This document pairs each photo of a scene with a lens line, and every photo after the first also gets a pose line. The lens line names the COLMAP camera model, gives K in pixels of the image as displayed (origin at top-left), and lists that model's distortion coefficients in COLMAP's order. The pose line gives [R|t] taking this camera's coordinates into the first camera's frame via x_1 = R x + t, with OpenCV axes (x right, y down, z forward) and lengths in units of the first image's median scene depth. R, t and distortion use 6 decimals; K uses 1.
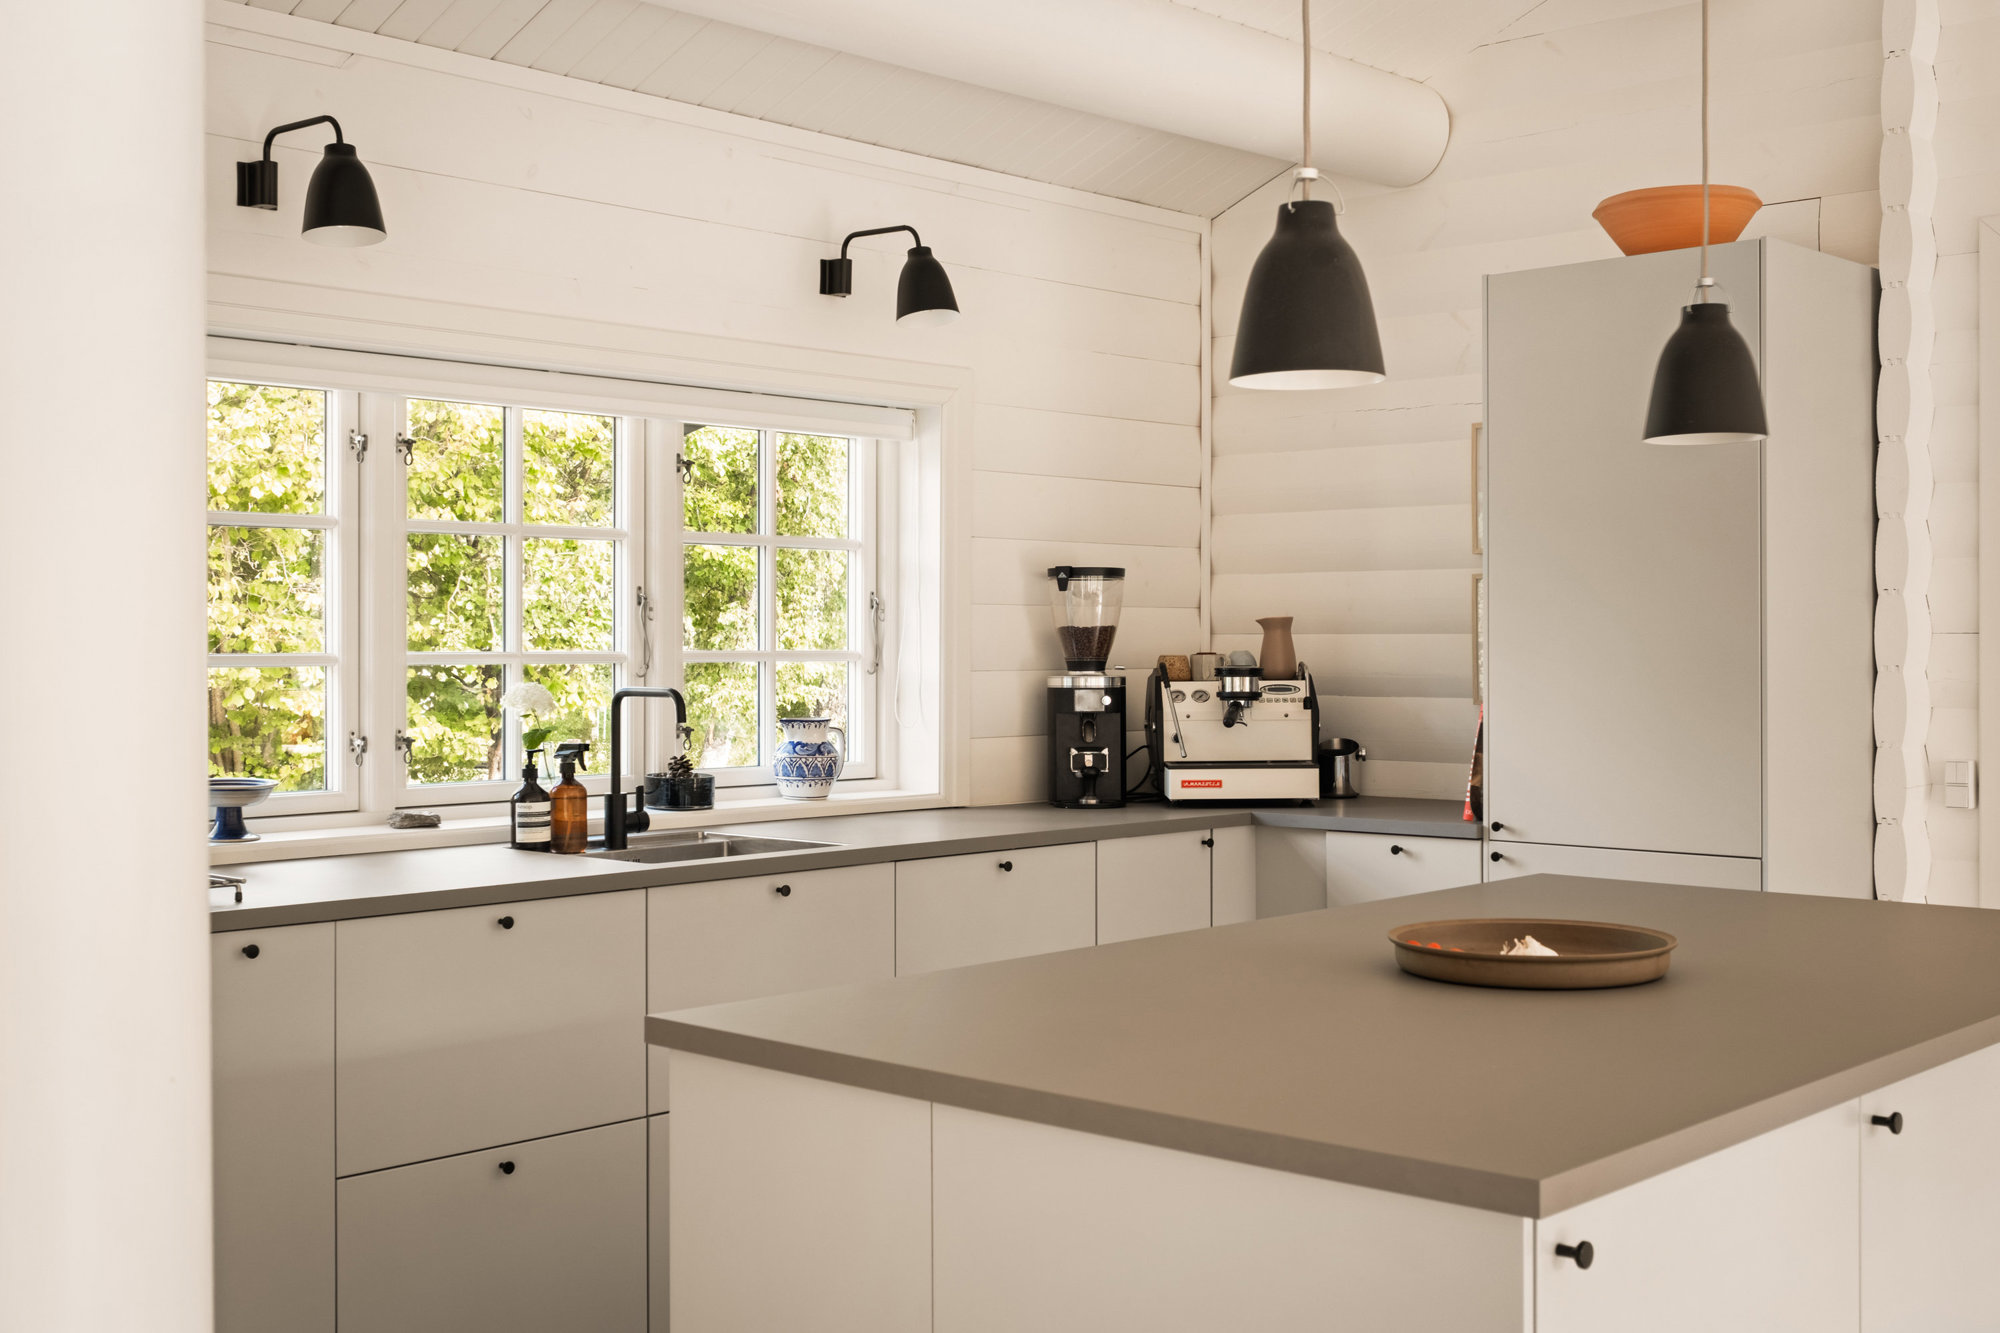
lens RADIAL K [[2230.9, 0, 1000.0], [0, 2230.9, 666.5], [0, 0, 1]] dist [0.009895, 0.000923]
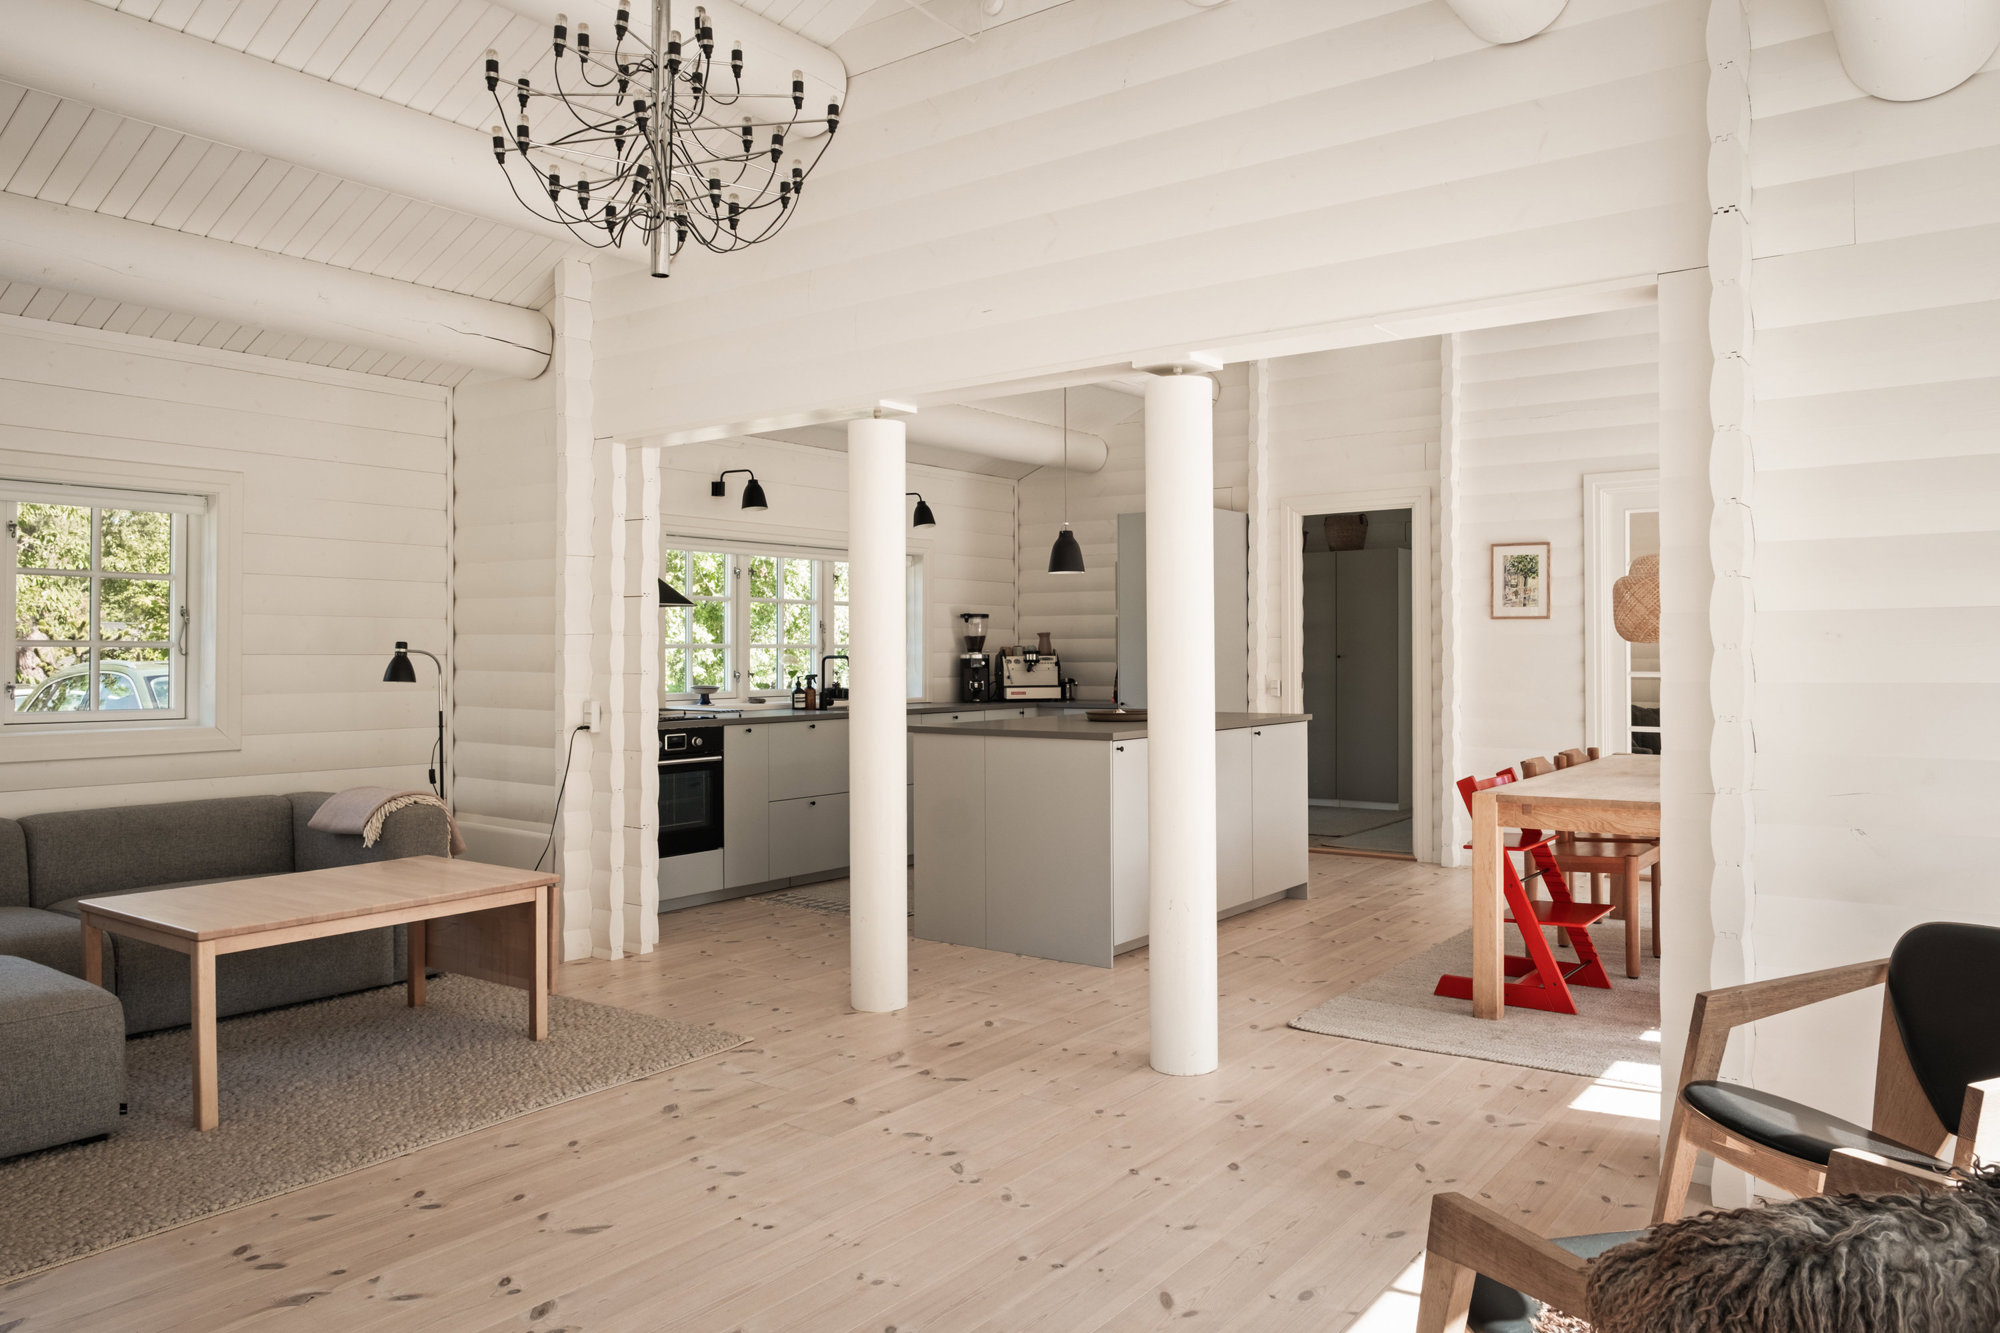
lens RADIAL K [[1360.1, 0, 995.5], [0, 1360.1, 637.6], [0, 0, 1]] dist [-0.021336, 0.003045]
pose [[0.994381, 0.000346, 0.105863, -0.111565], [0.001958, 0.999764, -0.021656, 0.020002], [-0.105845, 0.021742, 0.994145, -0.641623]]
